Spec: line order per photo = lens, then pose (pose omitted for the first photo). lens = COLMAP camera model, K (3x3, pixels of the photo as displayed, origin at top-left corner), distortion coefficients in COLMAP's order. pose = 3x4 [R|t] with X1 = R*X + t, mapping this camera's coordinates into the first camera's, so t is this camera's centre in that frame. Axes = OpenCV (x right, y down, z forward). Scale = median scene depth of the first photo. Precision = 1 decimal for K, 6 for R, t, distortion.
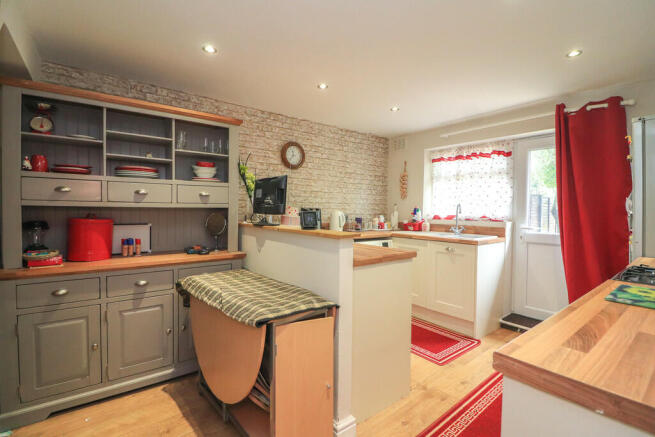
lens RADIAL K [[301.7, 0, 324.8], [0, 301.7, 212.1], [0, 0, 1]] dist [-0.021805, -0.002147]
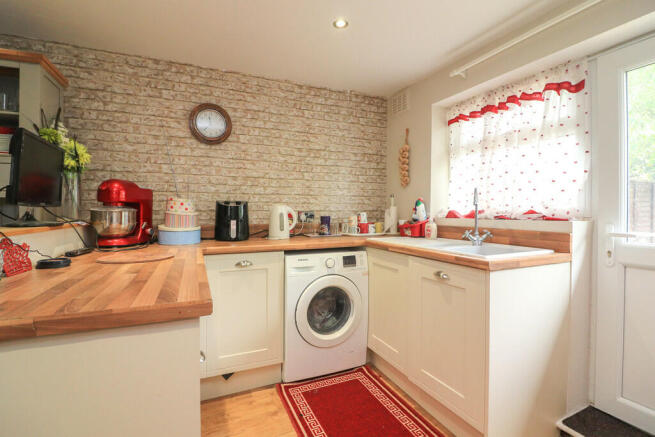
lens RADIAL K [[301.7, 0, 333.1], [0, 301.7, 213.7], [0, 0, 1]] dist [-0.021805, -0.002147]
pose [[0.973068, -0.009413, -0.230326, 0.301513], [0.008409, 0.999950, -0.005341, 0.017729], [0.230365, 0.003261, 0.973099, 0.391905]]
